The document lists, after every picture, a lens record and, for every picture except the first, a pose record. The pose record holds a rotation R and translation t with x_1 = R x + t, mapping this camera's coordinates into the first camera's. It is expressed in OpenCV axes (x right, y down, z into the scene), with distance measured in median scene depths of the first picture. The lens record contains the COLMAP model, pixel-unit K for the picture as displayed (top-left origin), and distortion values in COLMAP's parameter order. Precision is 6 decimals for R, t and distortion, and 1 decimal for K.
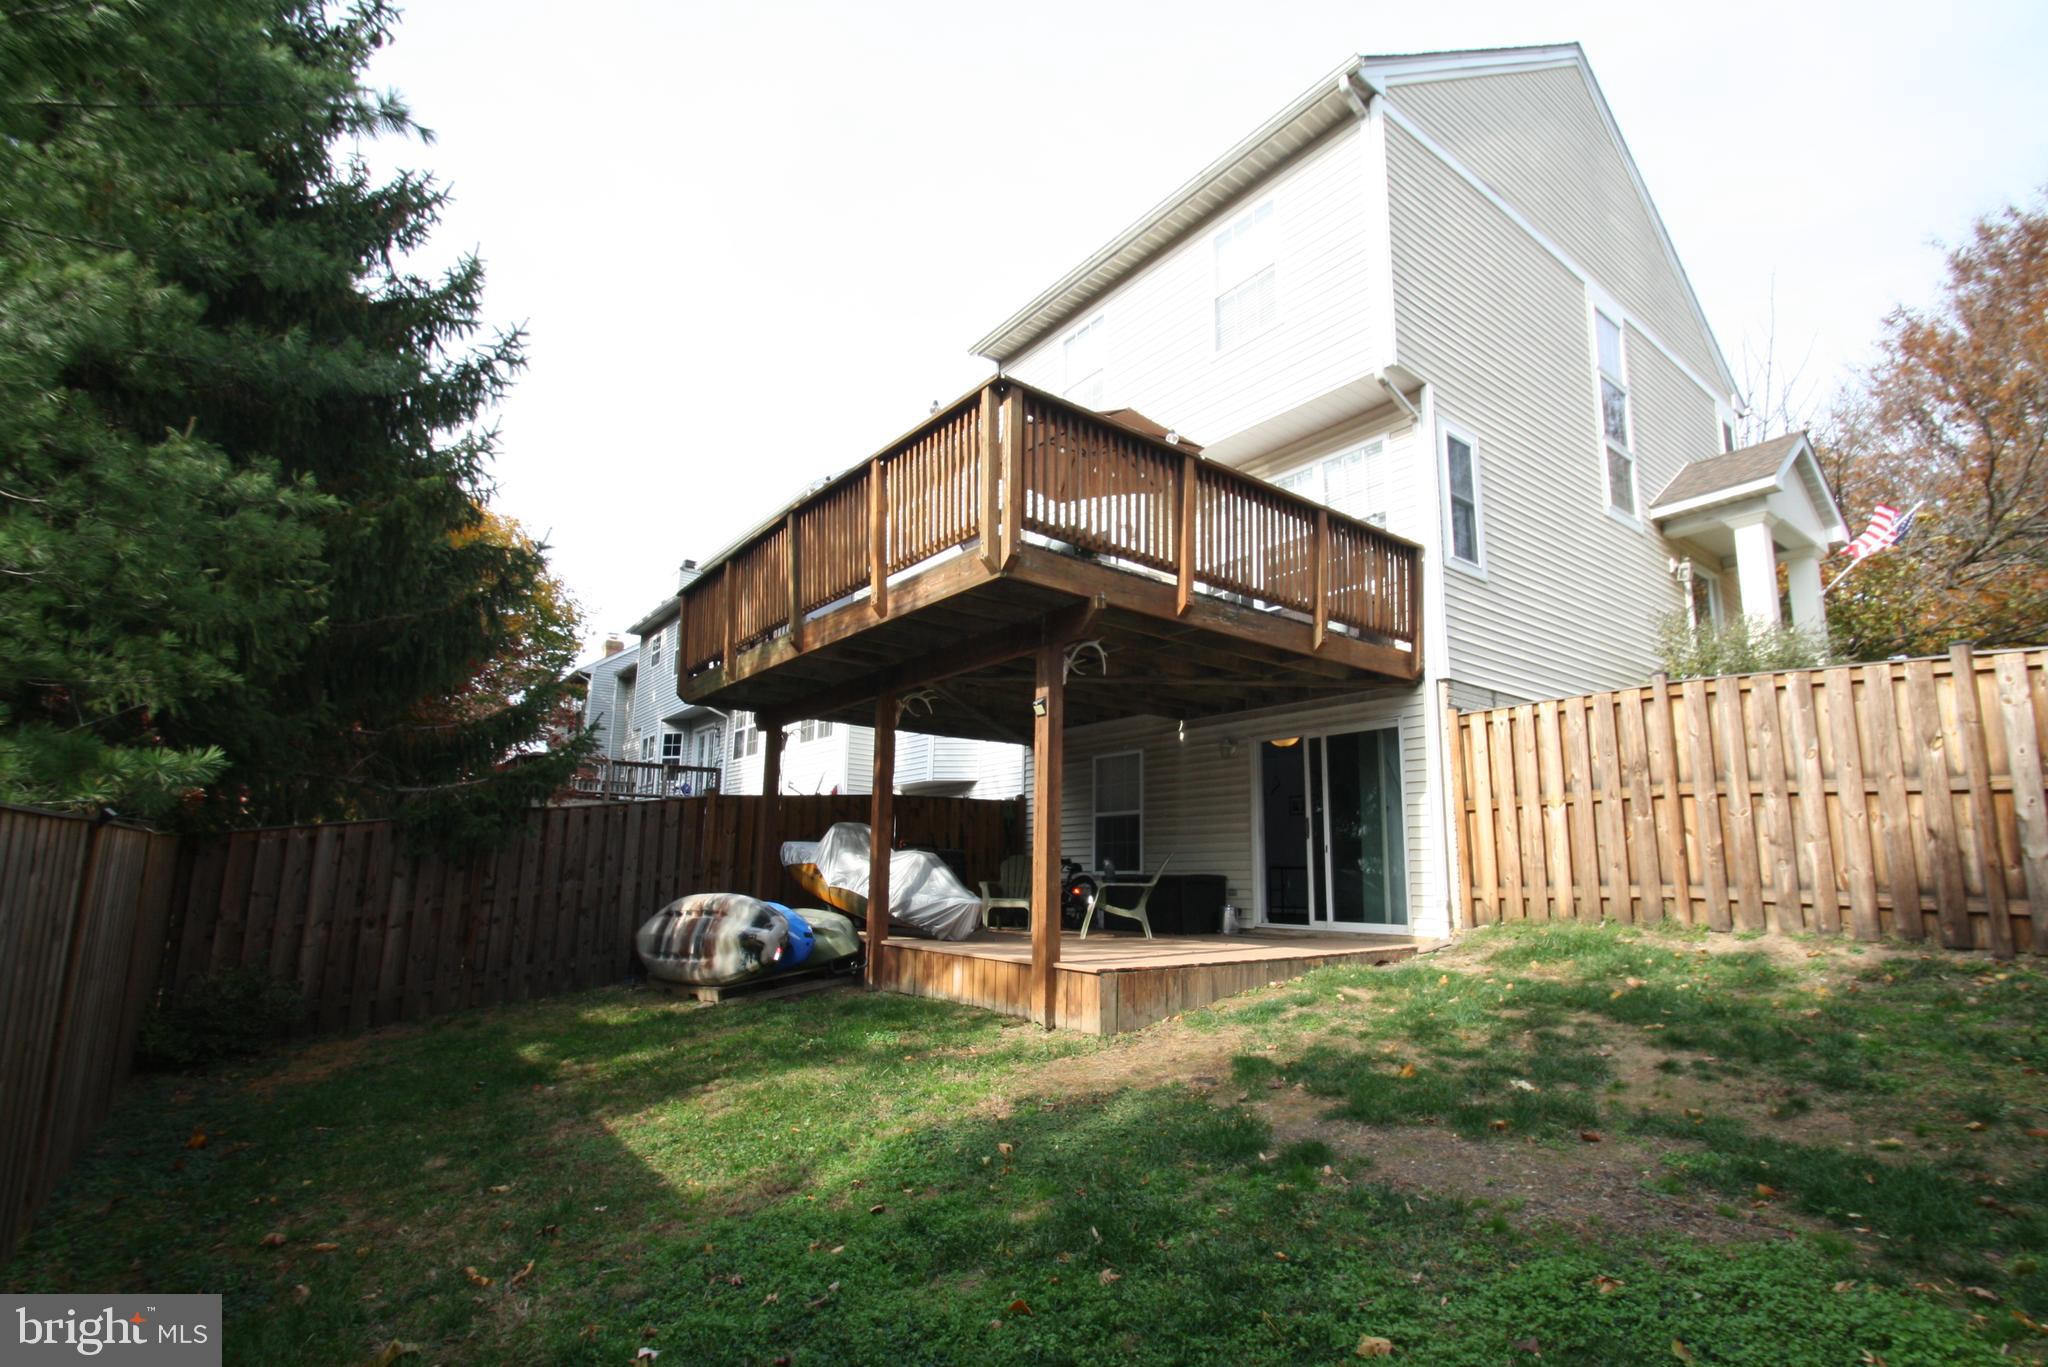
lens RADIAL K [[977.3, 0, 1015.8], [0, 977.3, 718.4], [0, 0, 1]] dist [-0.020693, -0.000074]
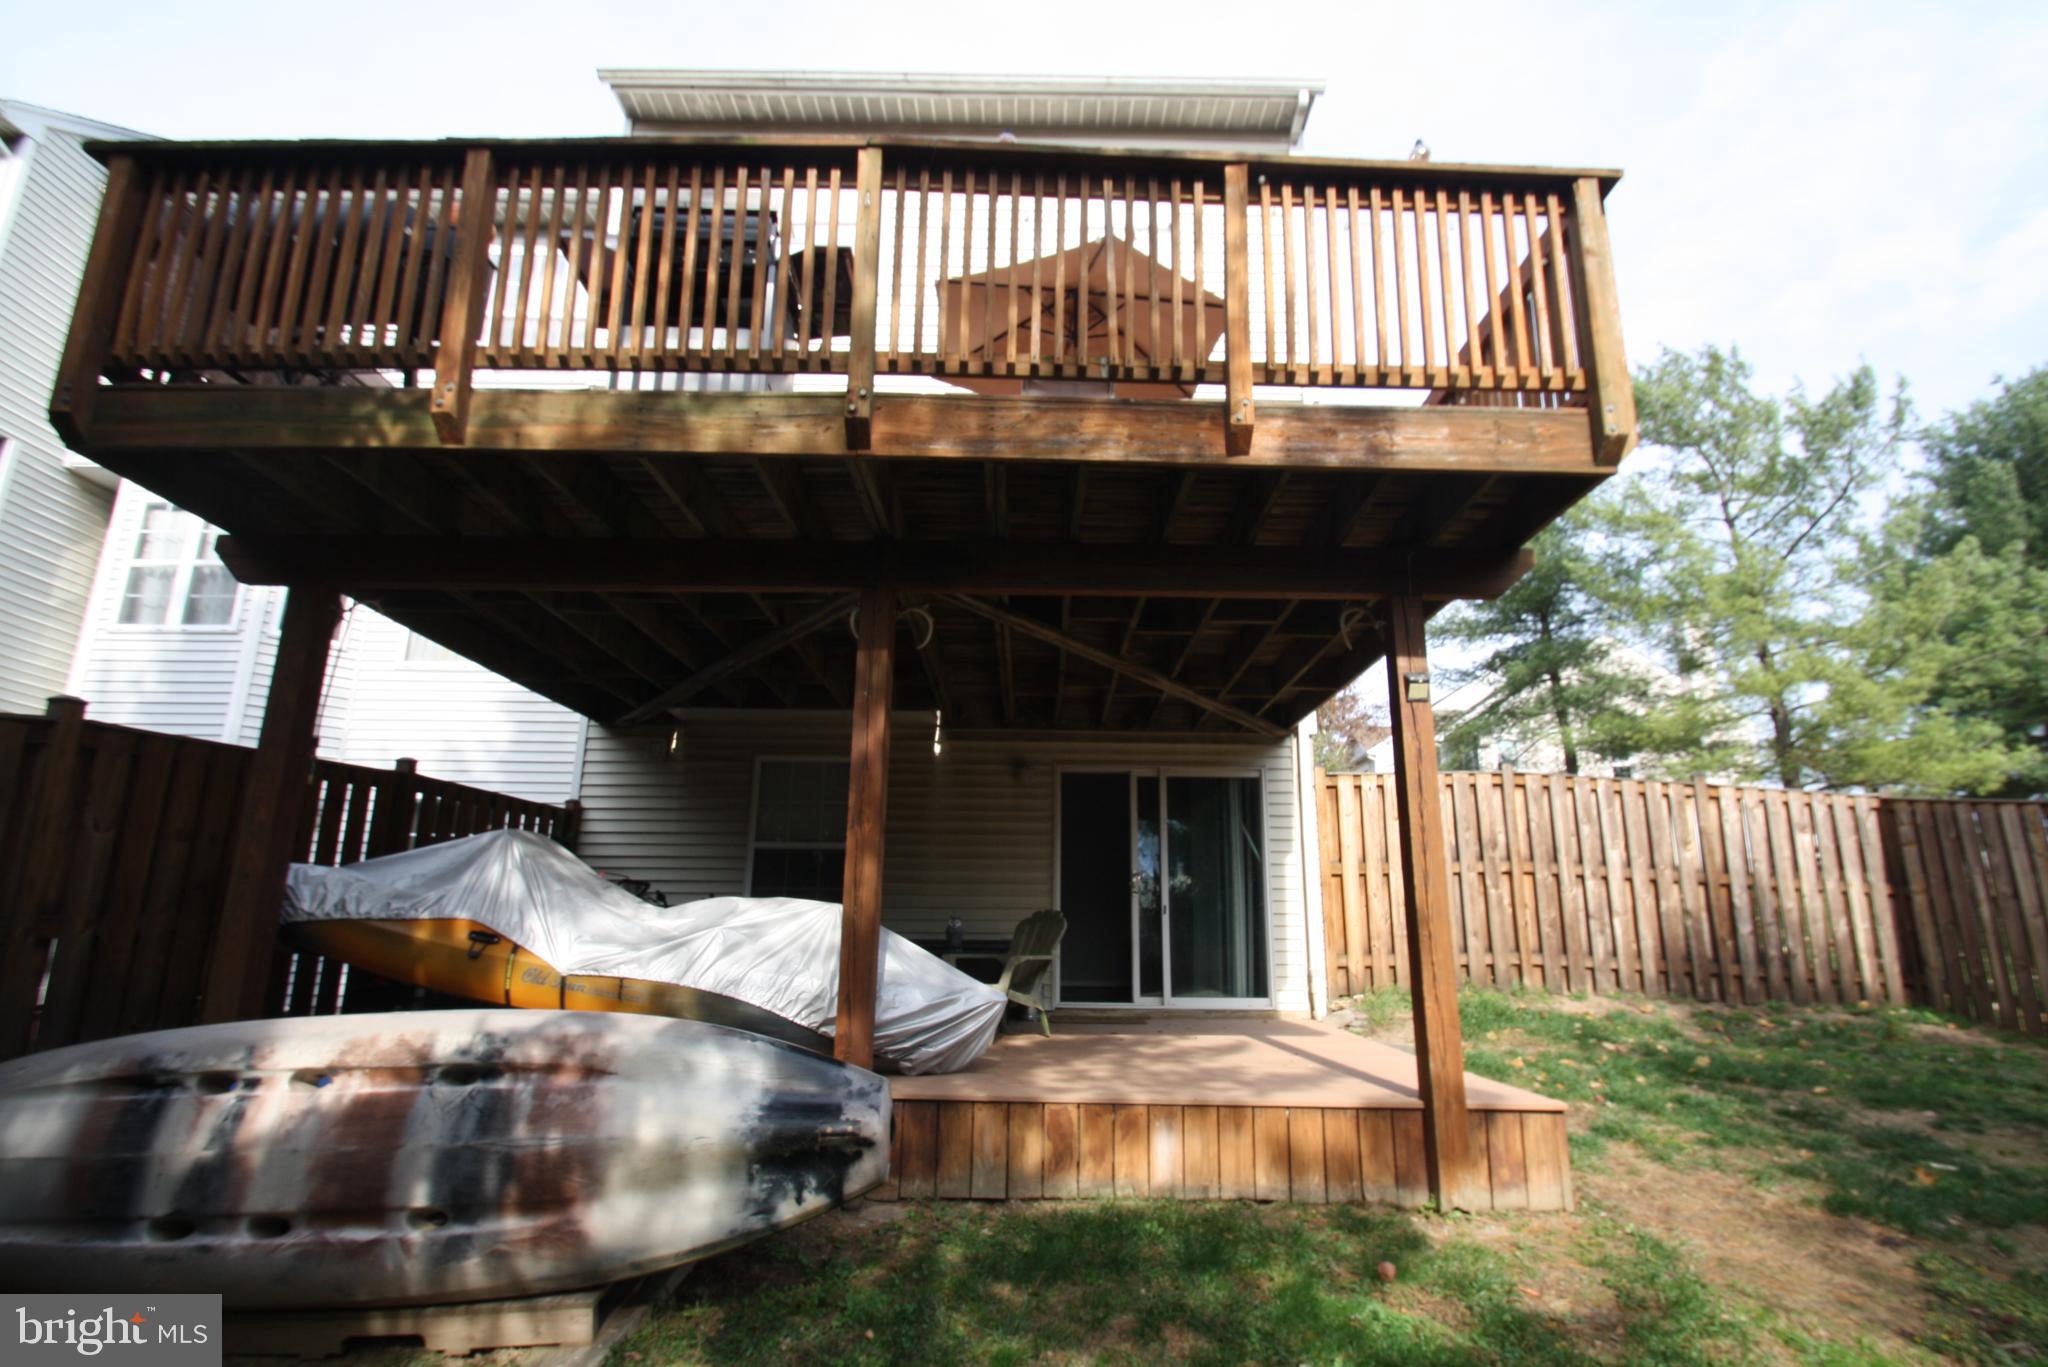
lens RADIAL K [[977.3, 0, 1015.8], [0, 977.3, 718.4], [0, 0, 1]] dist [-0.020693, -0.000074]
pose [[0.606109, 0.168838, 0.777255, -0.452095], [-0.136075, 0.984815, -0.107813, 0.081053], [-0.783655, -0.040418, 0.619880, 0.594143]]
